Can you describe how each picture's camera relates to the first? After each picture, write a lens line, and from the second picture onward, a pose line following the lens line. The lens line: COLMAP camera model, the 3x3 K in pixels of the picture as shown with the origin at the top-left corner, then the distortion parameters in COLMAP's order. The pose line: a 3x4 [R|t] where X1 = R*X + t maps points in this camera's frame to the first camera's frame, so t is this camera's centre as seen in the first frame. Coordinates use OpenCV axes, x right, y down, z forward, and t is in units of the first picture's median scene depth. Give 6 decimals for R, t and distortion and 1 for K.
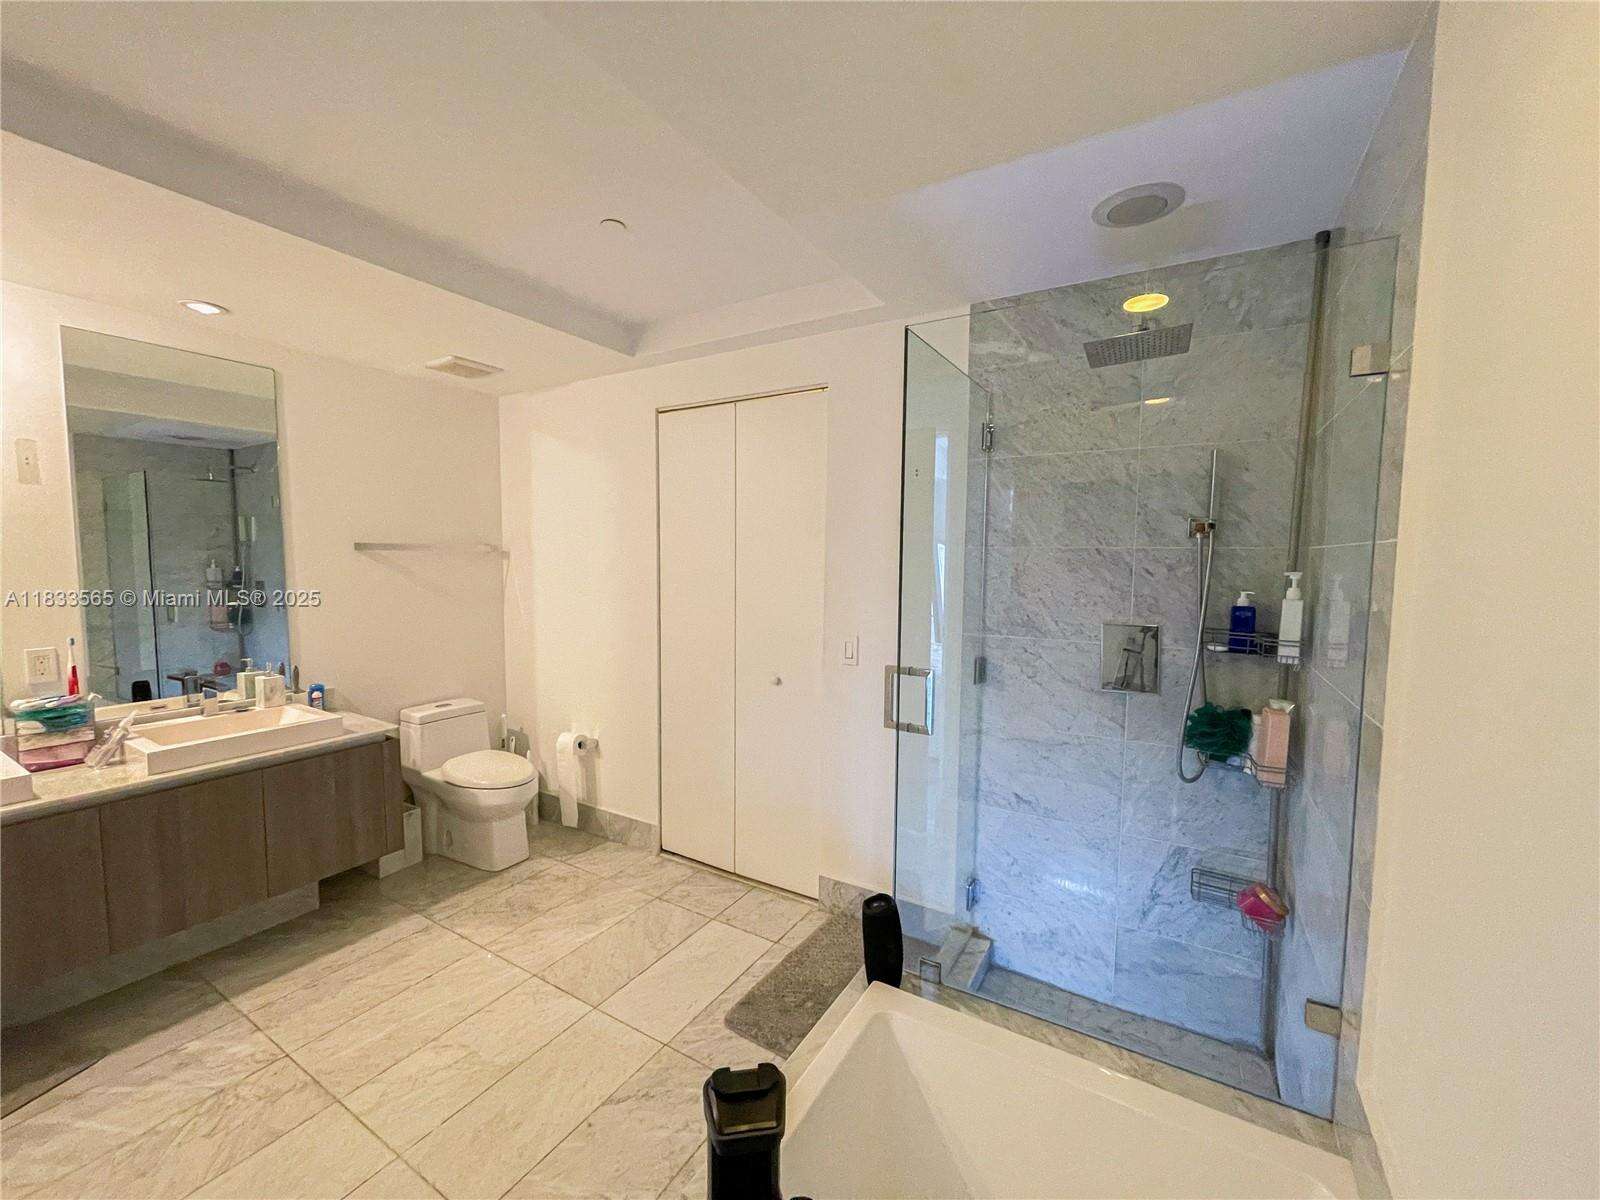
lens RADIAL K [[652.0, 0, 794.4], [0, 652.0, 606.5], [0, 0, 1]] dist [0.003591, 0.000271]
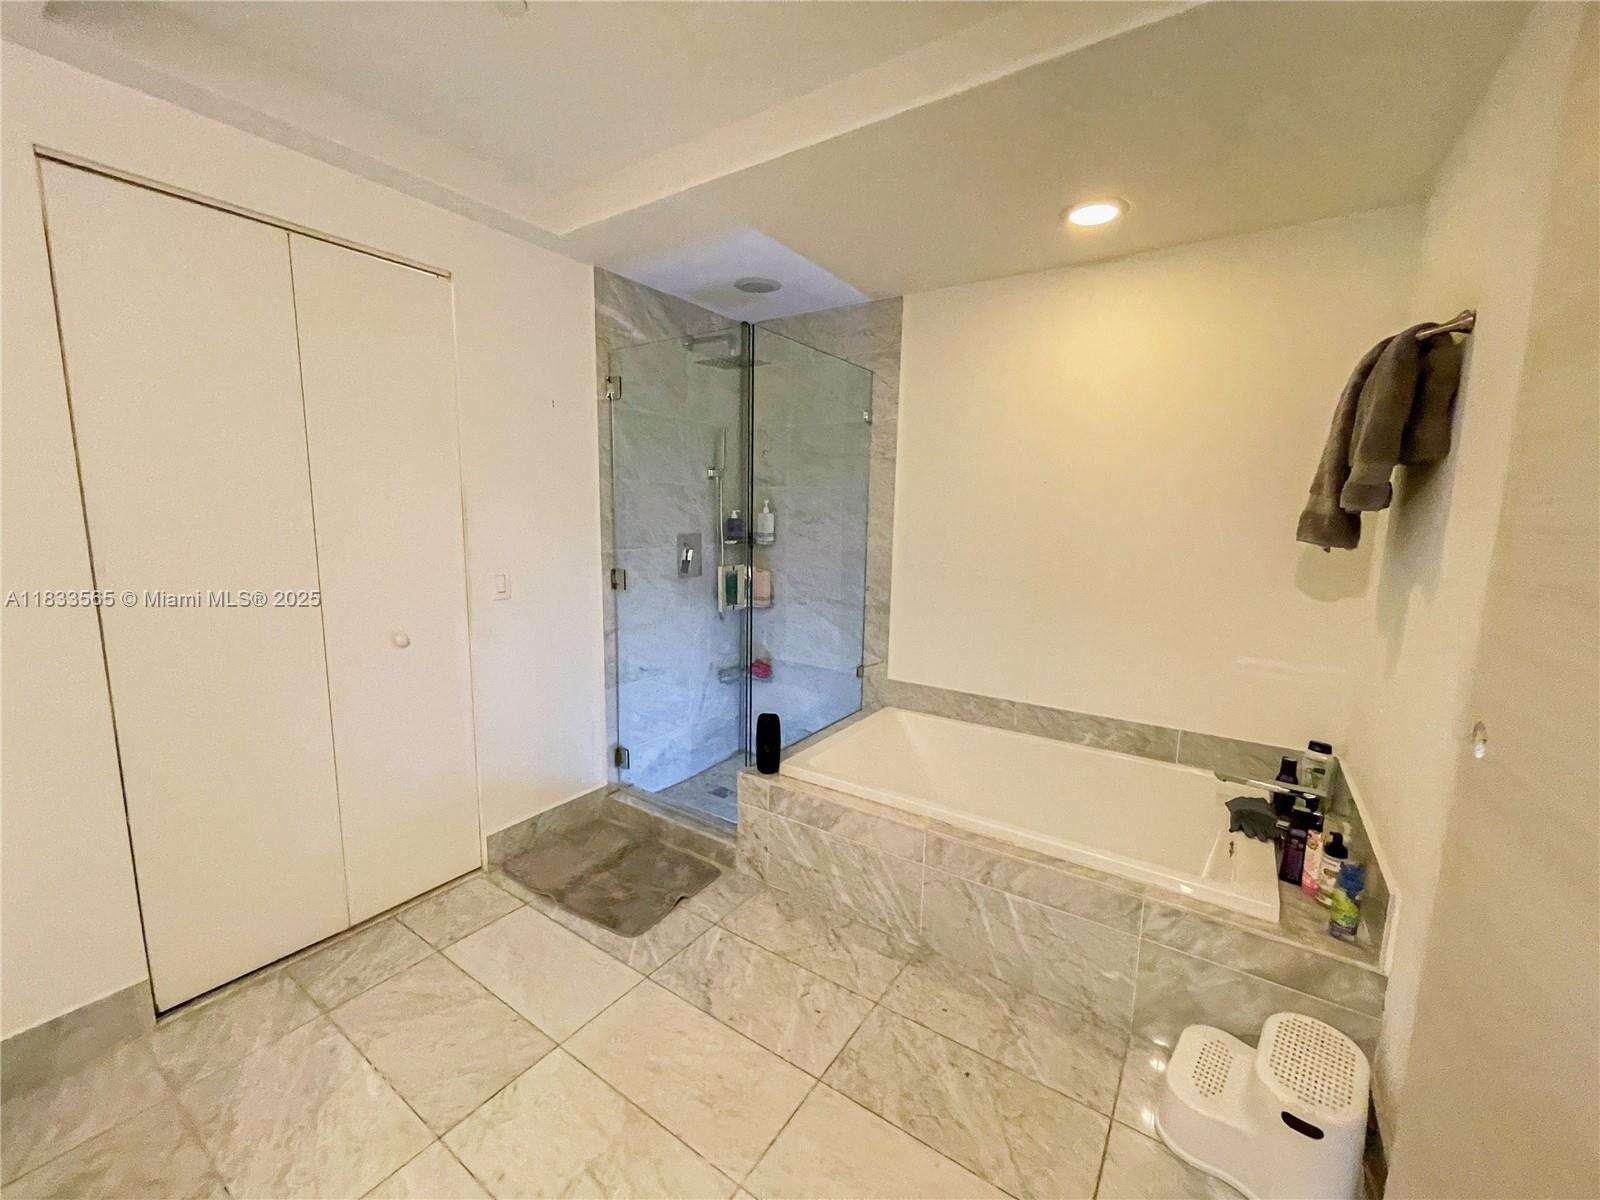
lens RADIAL K [[652.0, 0, 794.4], [0, 652.0, 606.5], [0, 0, 1]] dist [0.003591, 0.000271]
pose [[0.049003, -0.155132, 0.986678, -0.958693], [0.060001, 0.986538, 0.152130, -0.020579], [-0.996995, 0.051747, 0.057652, 0.612862]]
